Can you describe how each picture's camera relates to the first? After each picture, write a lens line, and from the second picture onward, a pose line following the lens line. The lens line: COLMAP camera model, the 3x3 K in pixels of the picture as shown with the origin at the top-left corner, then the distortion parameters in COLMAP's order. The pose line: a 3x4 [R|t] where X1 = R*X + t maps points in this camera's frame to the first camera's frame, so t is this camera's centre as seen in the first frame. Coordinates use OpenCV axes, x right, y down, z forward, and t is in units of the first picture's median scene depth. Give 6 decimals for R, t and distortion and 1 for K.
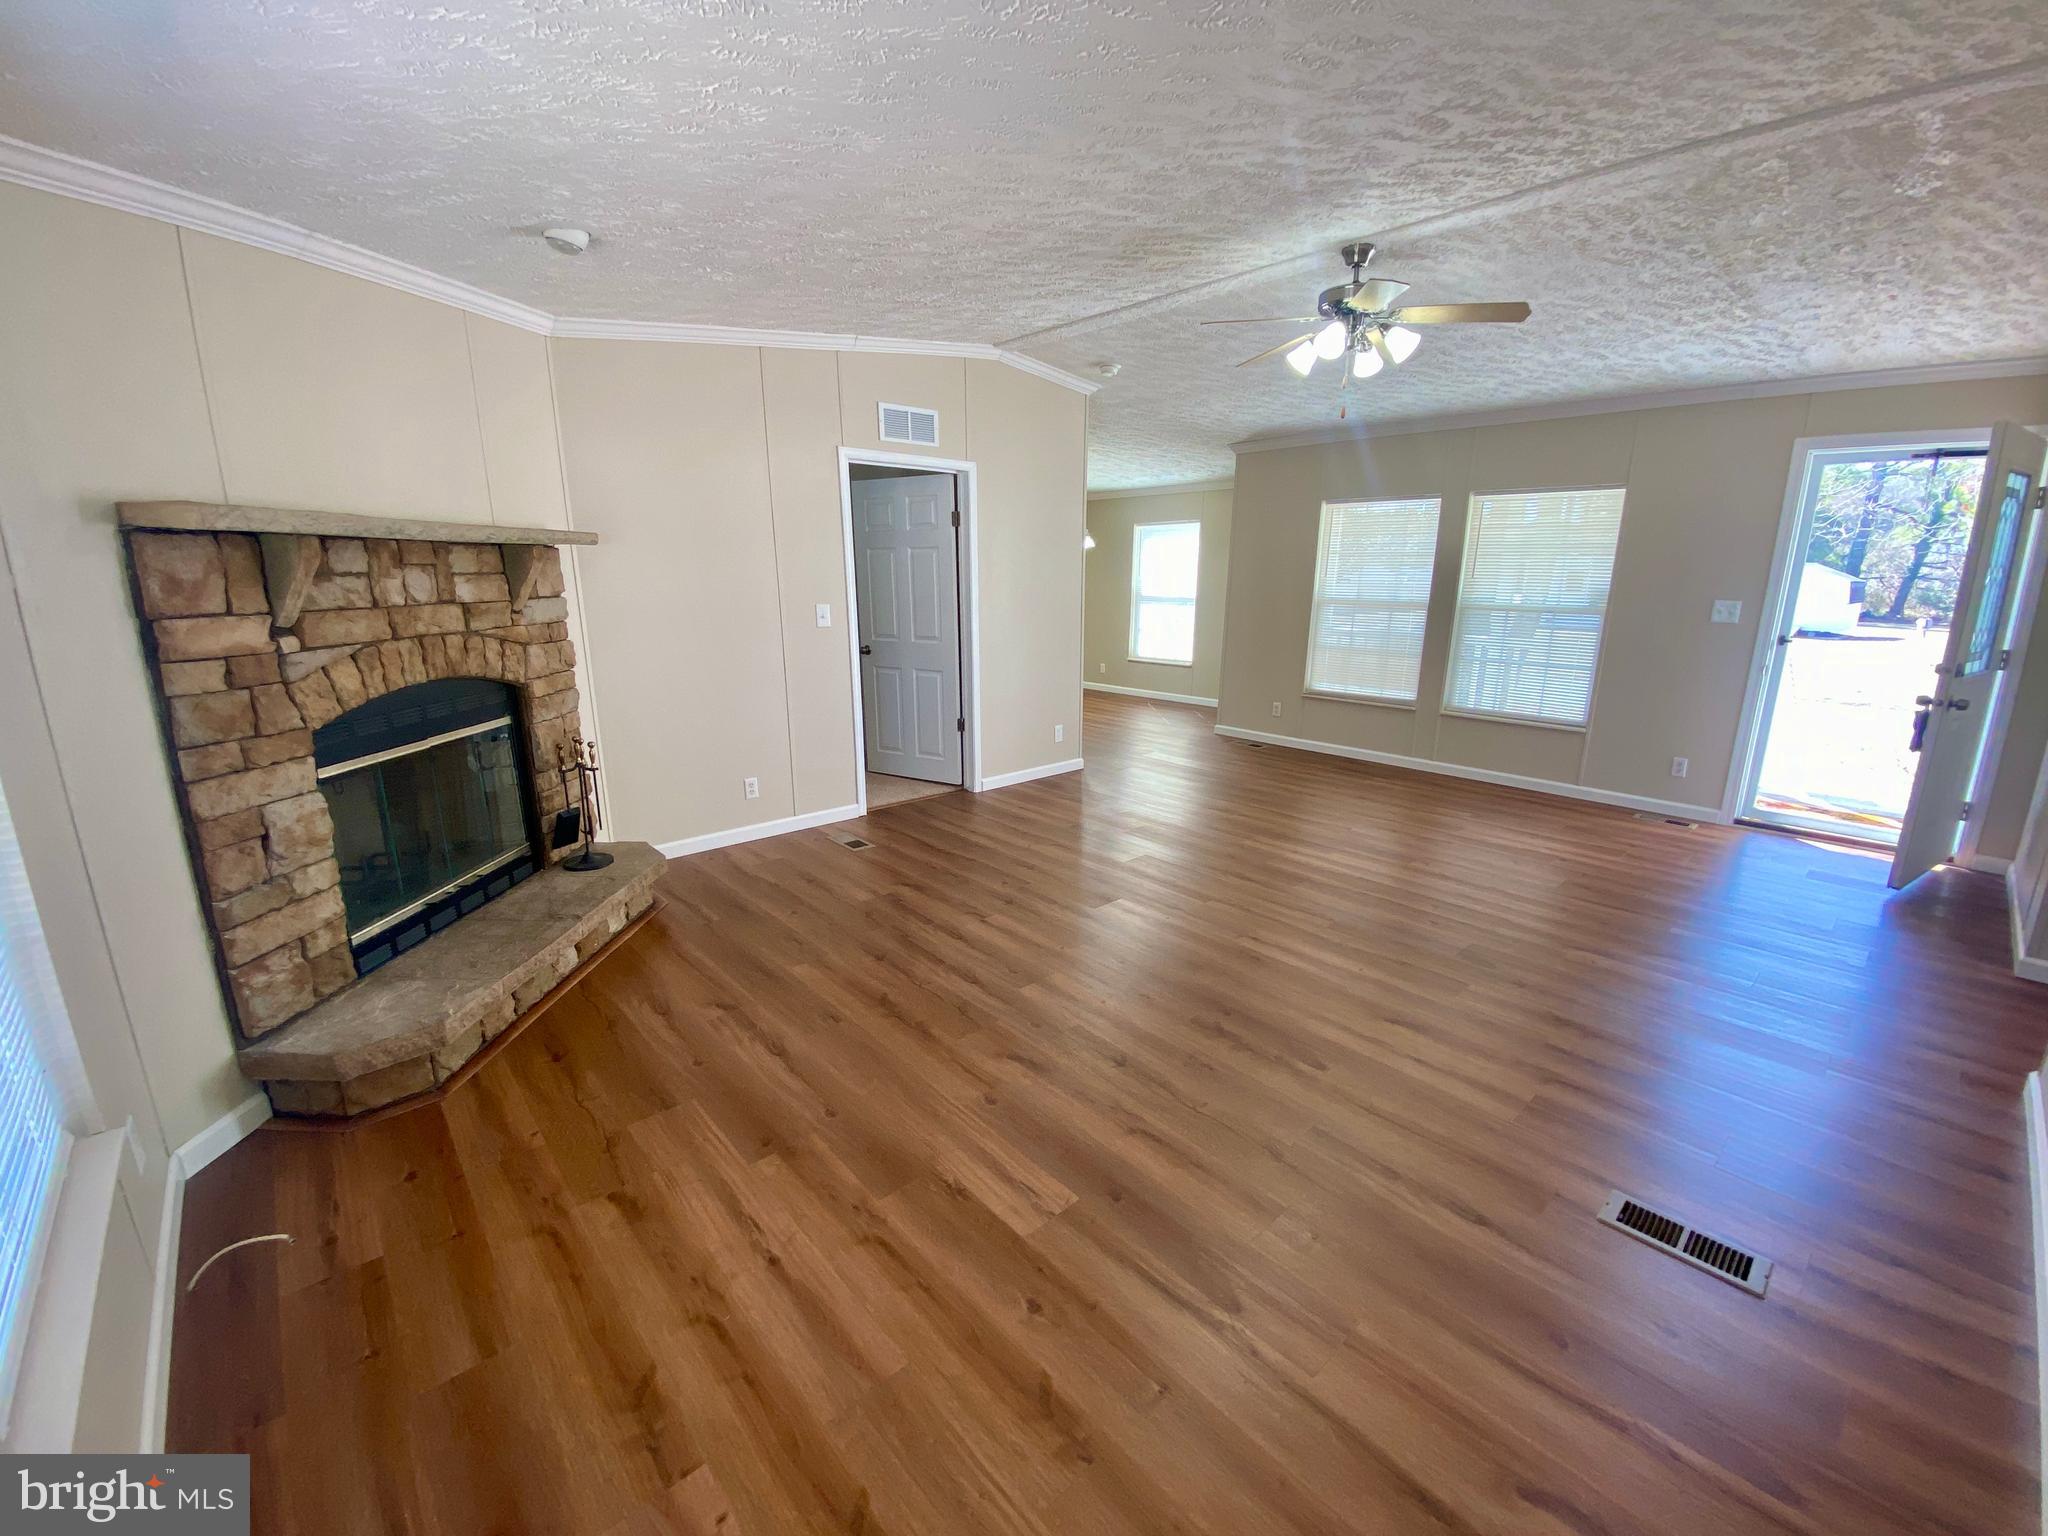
lens RADIAL K [[824.6, 0, 1029.8], [0, 824.6, 766.5], [0, 0, 1]] dist [0.007012, -0.013829]
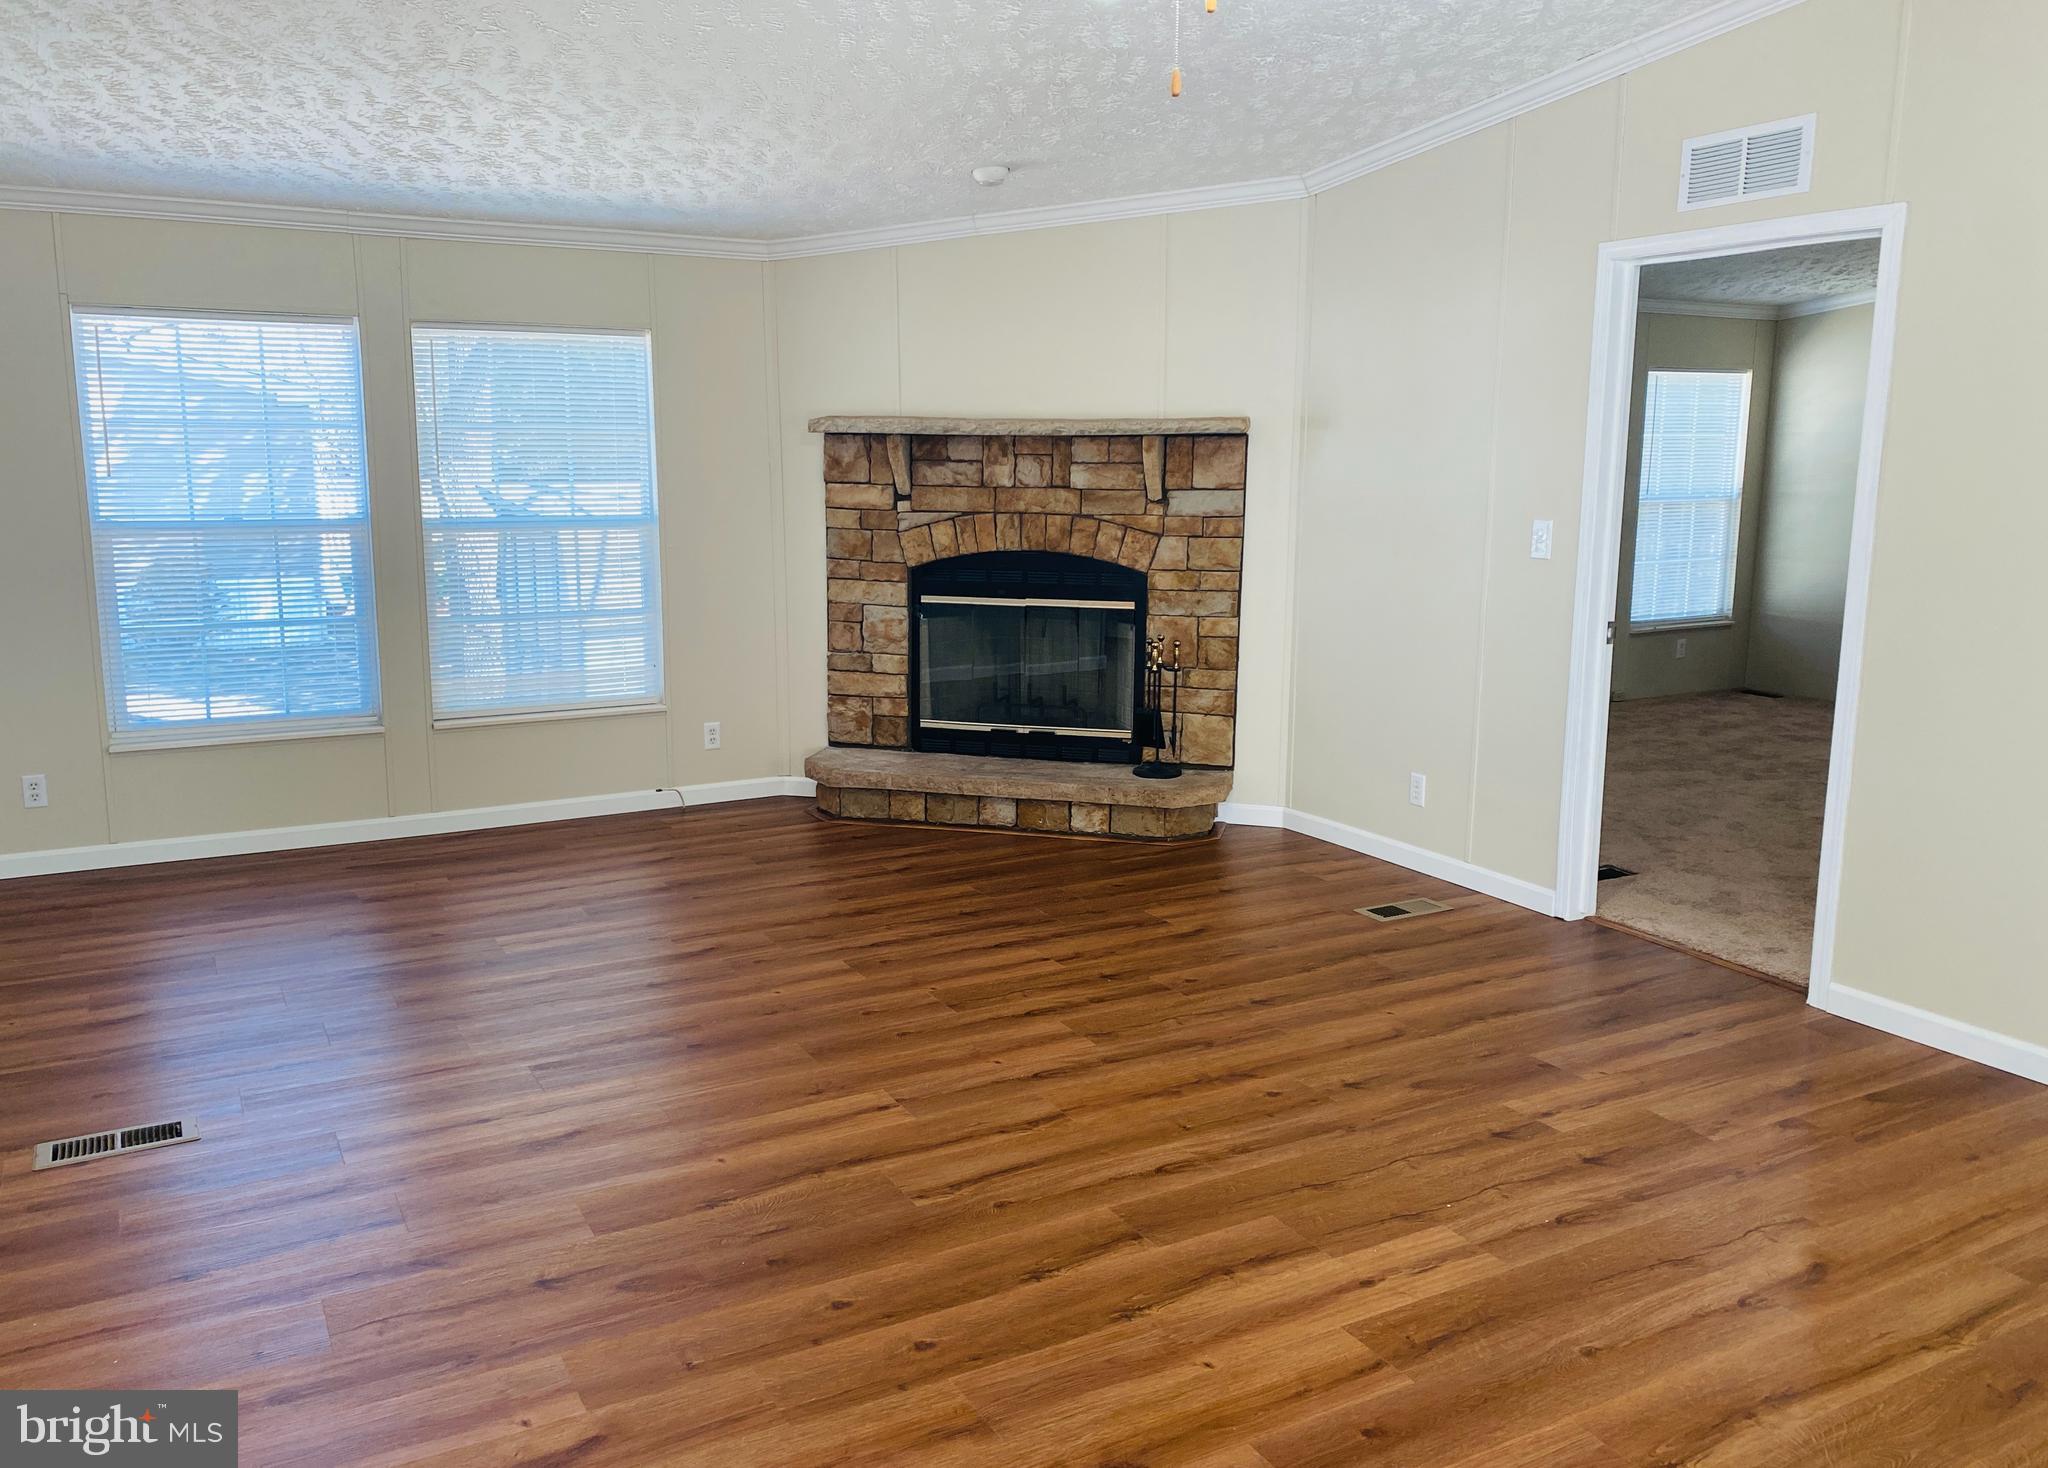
lens RADIAL K [[1584.7, 0, 1023.9], [0, 1584.7, 741.0], [0, 0, 1]] dist [-0.007461, -0.007011]
pose [[-0.241266, 0.167873, -0.955829, 1.732830], [-0.233724, 0.945882, 0.225122, -0.409979], [0.941894, 0.277714, -0.188974, 1.720365]]
